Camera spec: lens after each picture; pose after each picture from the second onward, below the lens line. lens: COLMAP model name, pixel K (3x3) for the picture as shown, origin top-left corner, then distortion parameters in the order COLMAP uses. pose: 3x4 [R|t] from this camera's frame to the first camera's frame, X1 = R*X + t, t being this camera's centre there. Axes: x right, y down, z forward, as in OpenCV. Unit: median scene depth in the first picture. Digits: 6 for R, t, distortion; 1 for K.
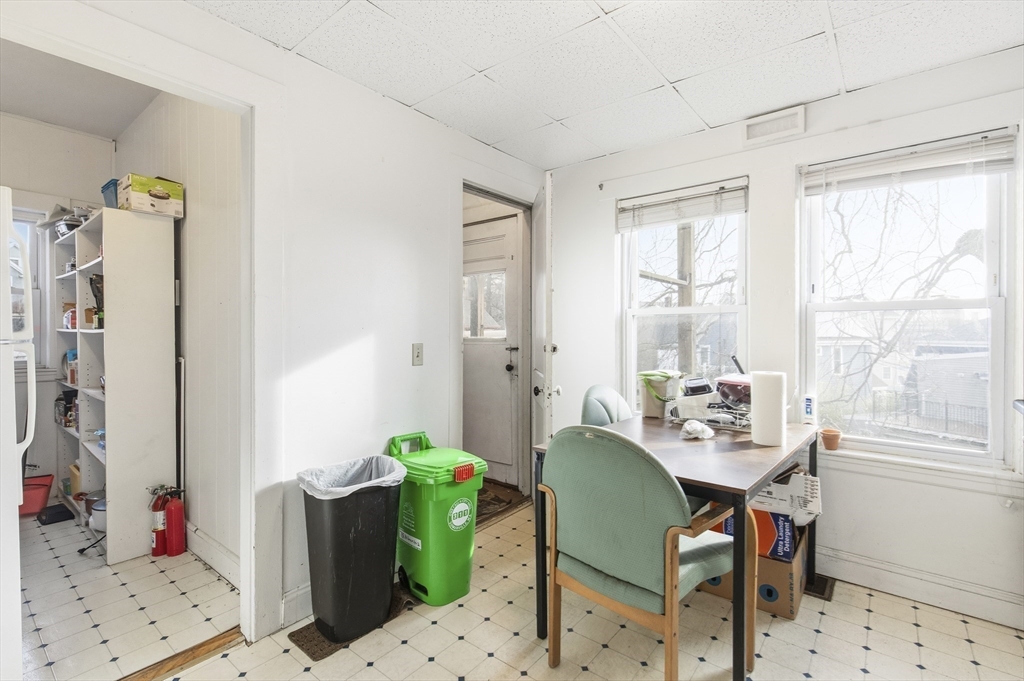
lens RADIAL K [[466.9, 0, 511.2], [0, 466.9, 336.6], [0, 0, 1]] dist [0.009400, -0.002937]
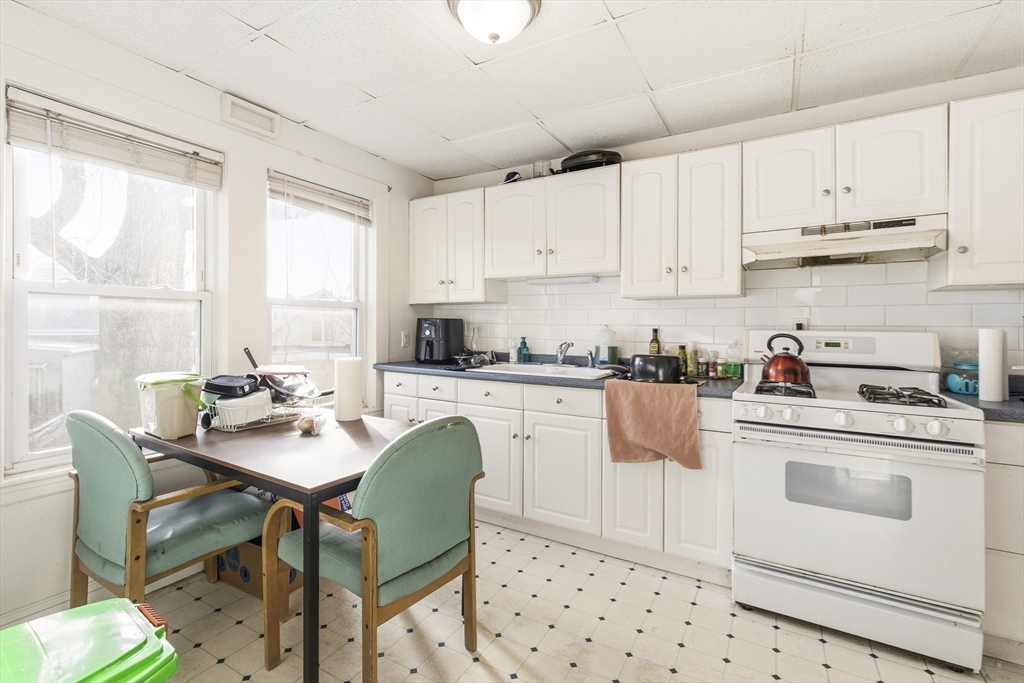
lens RADIAL K [[466.9, 0, 500.2], [0, 466.9, 325.1], [0, 0, 1]] dist [0.009400, -0.002937]
pose [[-0.139143, -0.003147, 0.990267, -0.526363], [-0.001281, 0.999995, 0.002998, -0.007901], [-0.990271, -0.000851, -0.139147, 0.629416]]
